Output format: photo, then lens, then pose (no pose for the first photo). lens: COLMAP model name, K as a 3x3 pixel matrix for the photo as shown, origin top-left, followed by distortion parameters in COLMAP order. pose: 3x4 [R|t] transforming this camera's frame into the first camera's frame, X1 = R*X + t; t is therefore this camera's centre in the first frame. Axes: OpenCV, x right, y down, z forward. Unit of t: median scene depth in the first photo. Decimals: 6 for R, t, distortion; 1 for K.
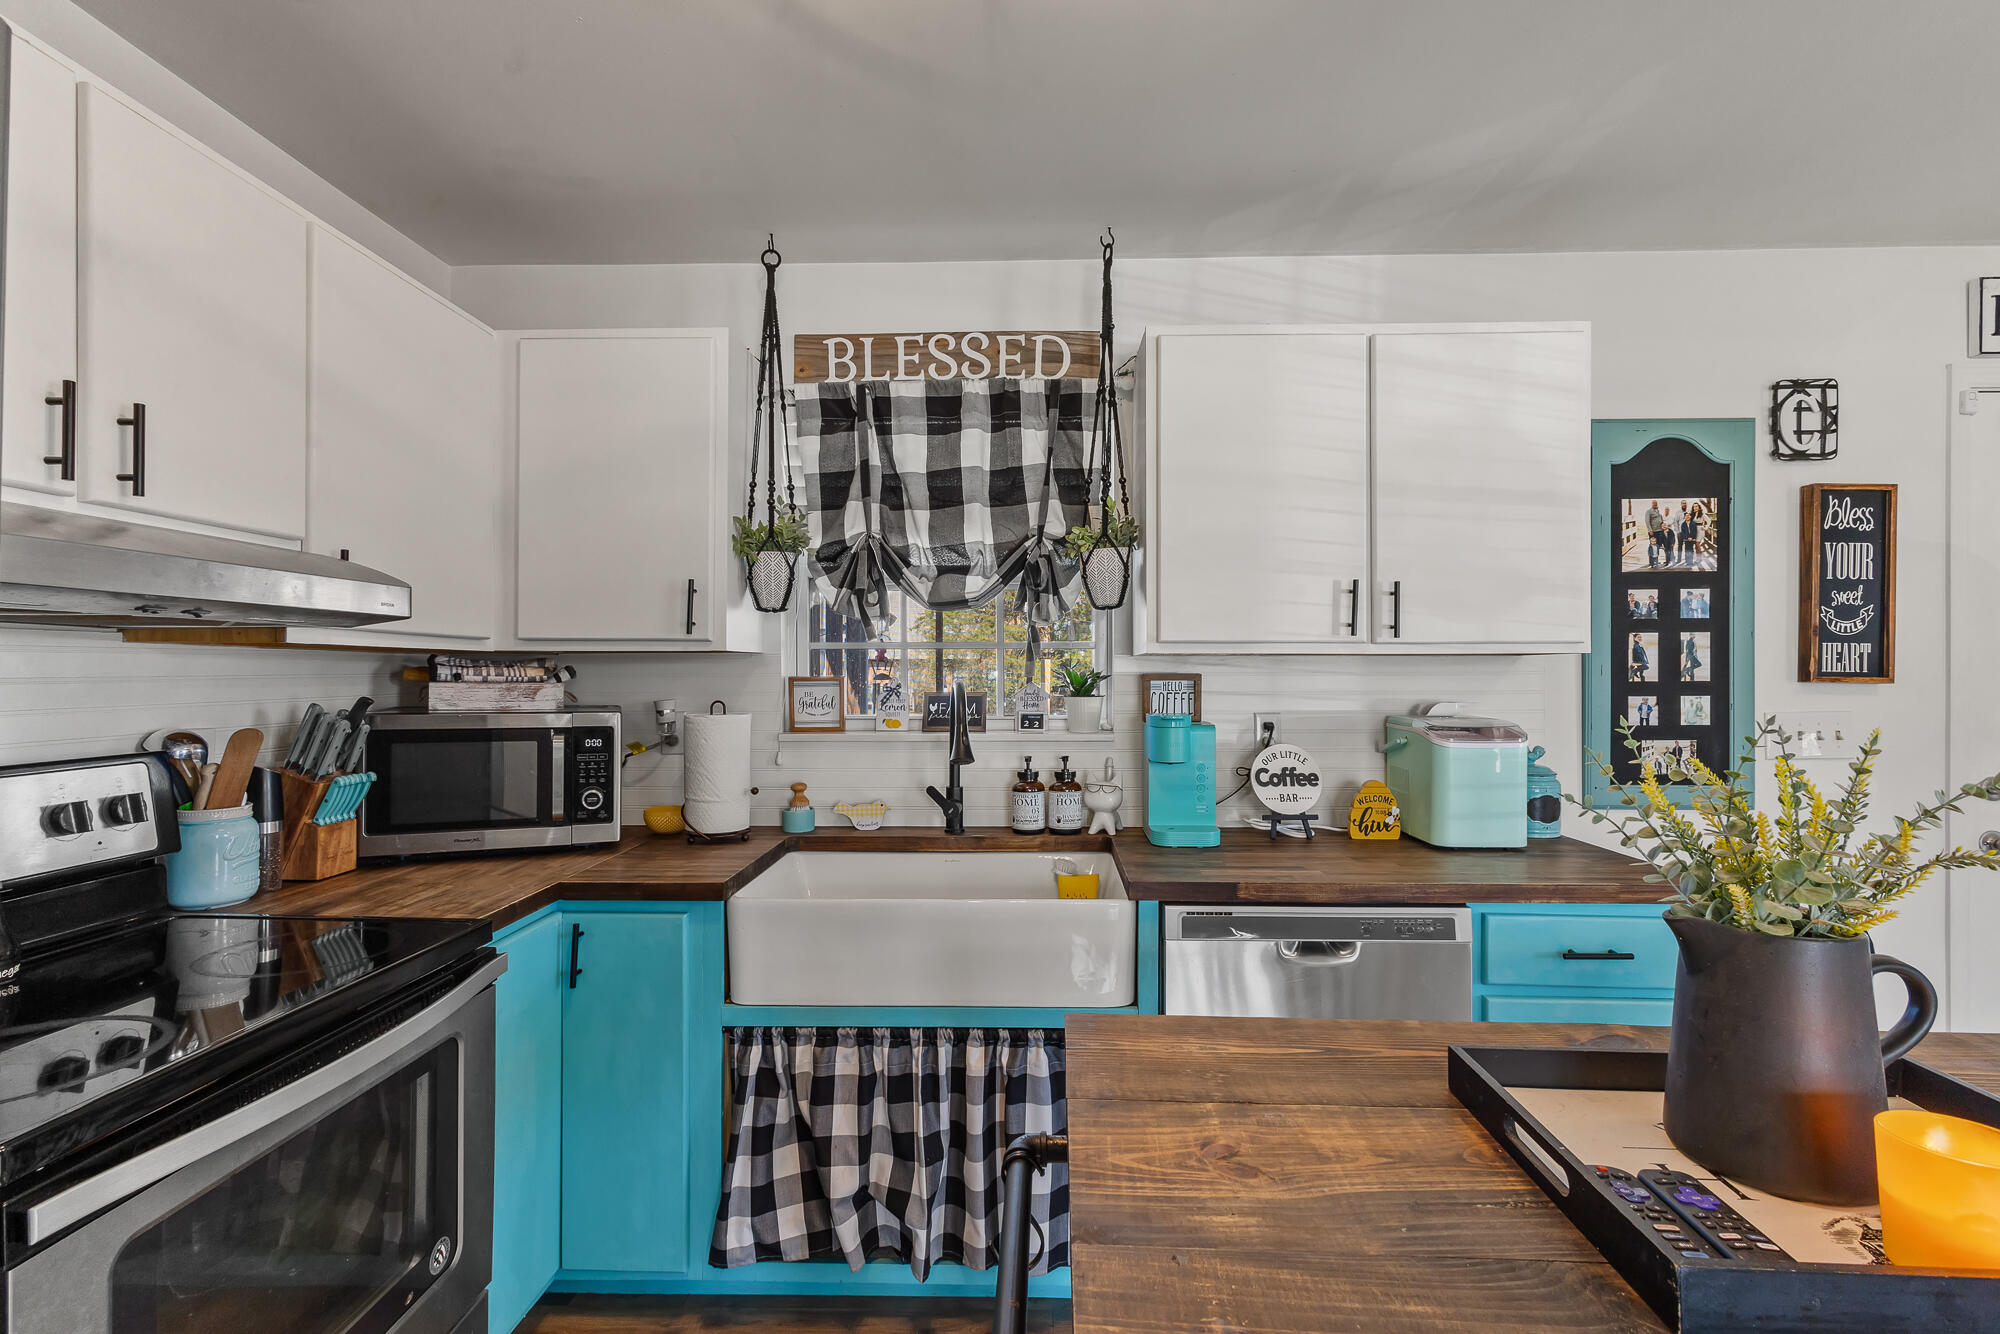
lens RADIAL K [[931.3, 0, 1006.3], [0, 931.3, 667.6], [0, 0, 1]] dist [0.012707, 0.001450]
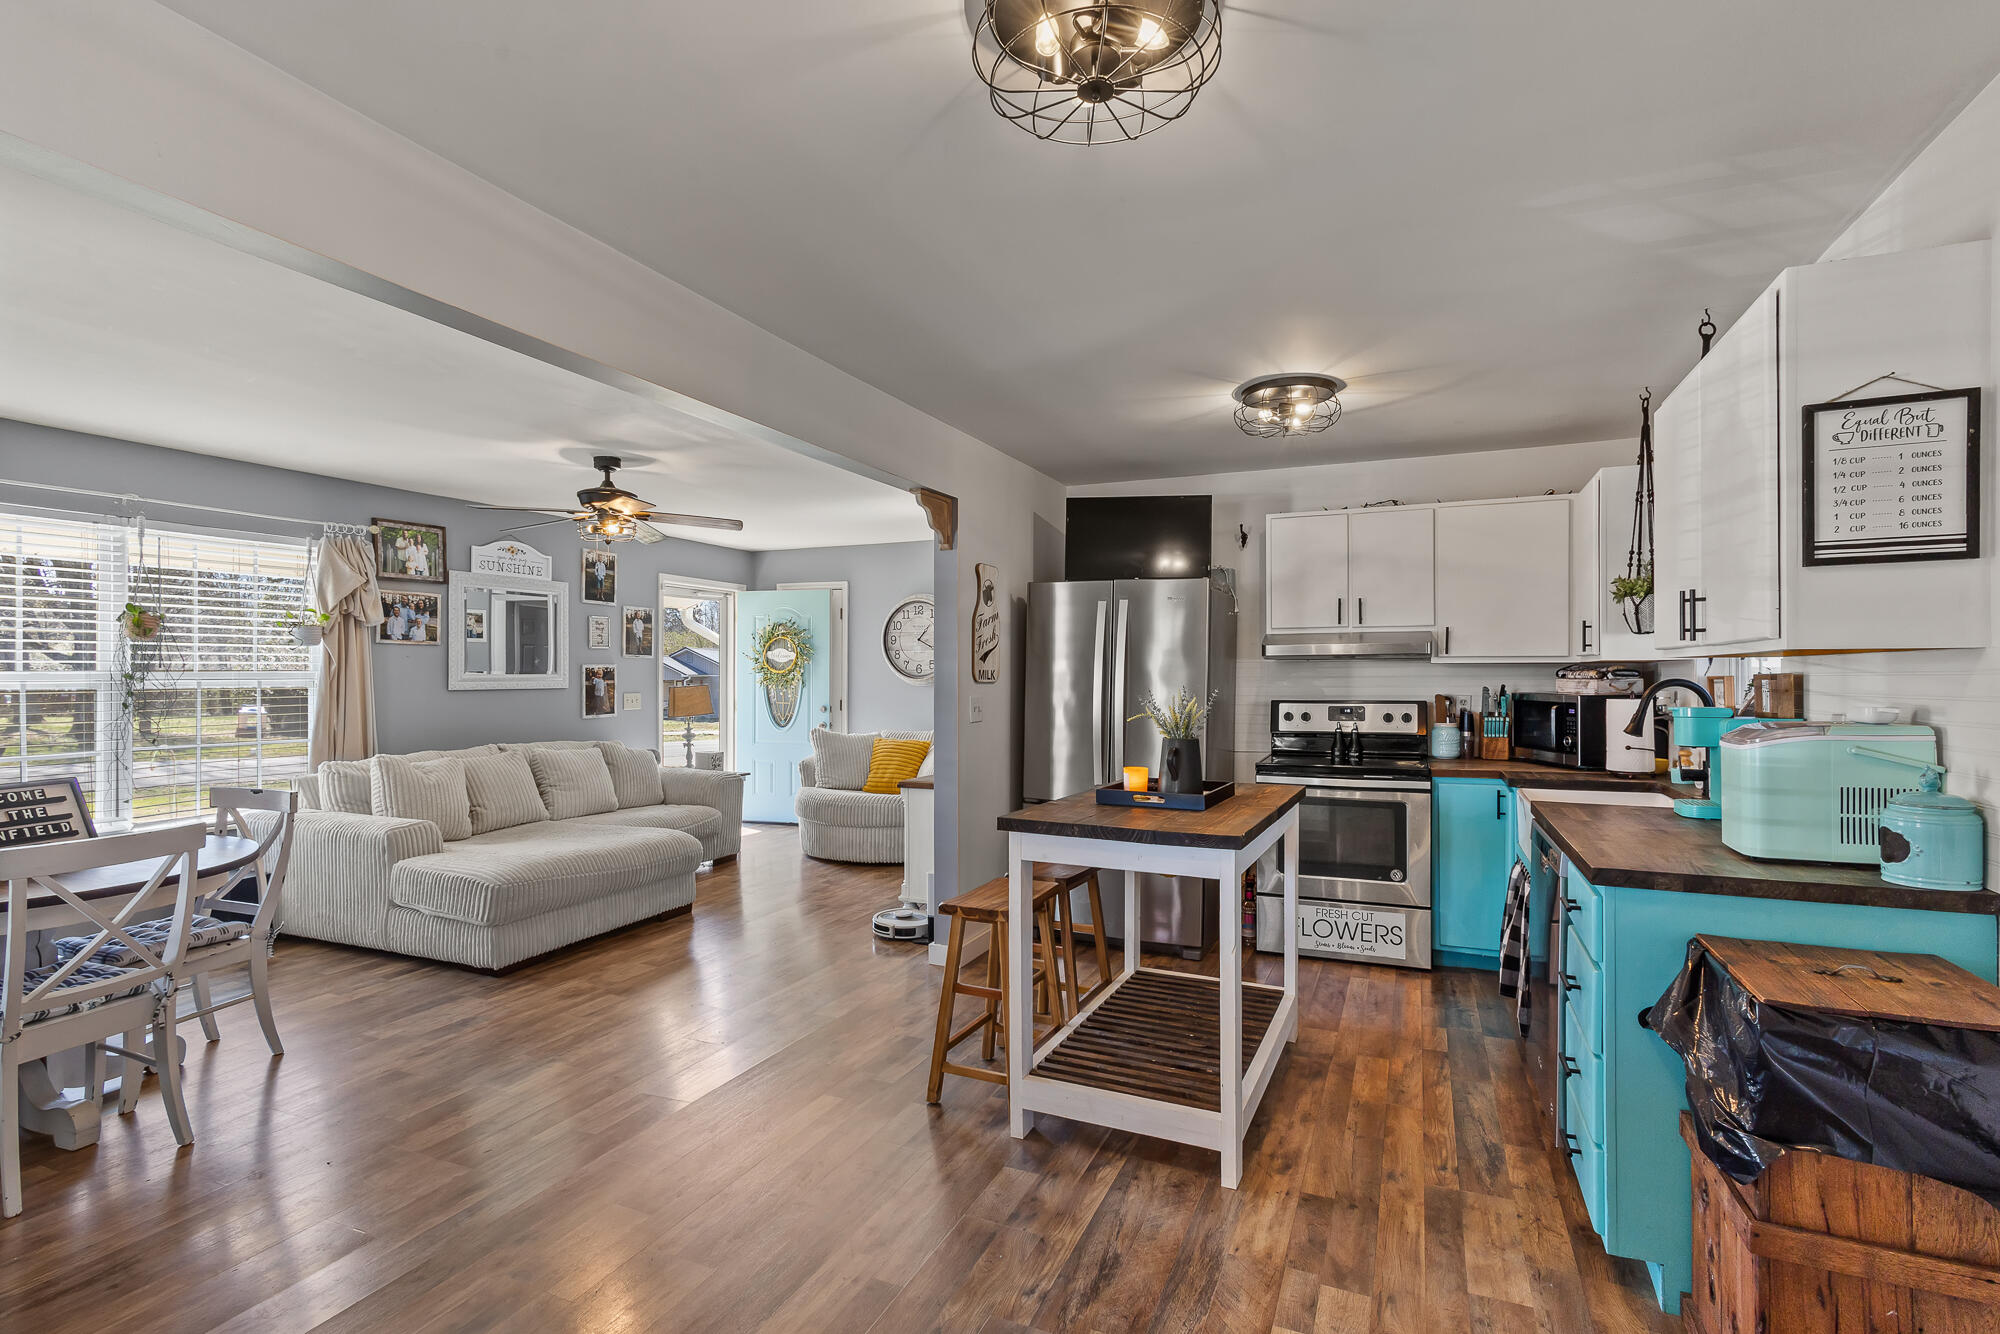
lens RADIAL K [[931.3, 0, 1006.5], [0, 931.3, 675.7], [0, 0, 1]] dist [0.012707, 0.001450]
pose [[-0.377471, -0.002908, -0.926017, 2.052609], [0.003944, 0.999981, -0.004748, 0.017878], [0.926013, -0.005445, -0.377452, 0.799203]]
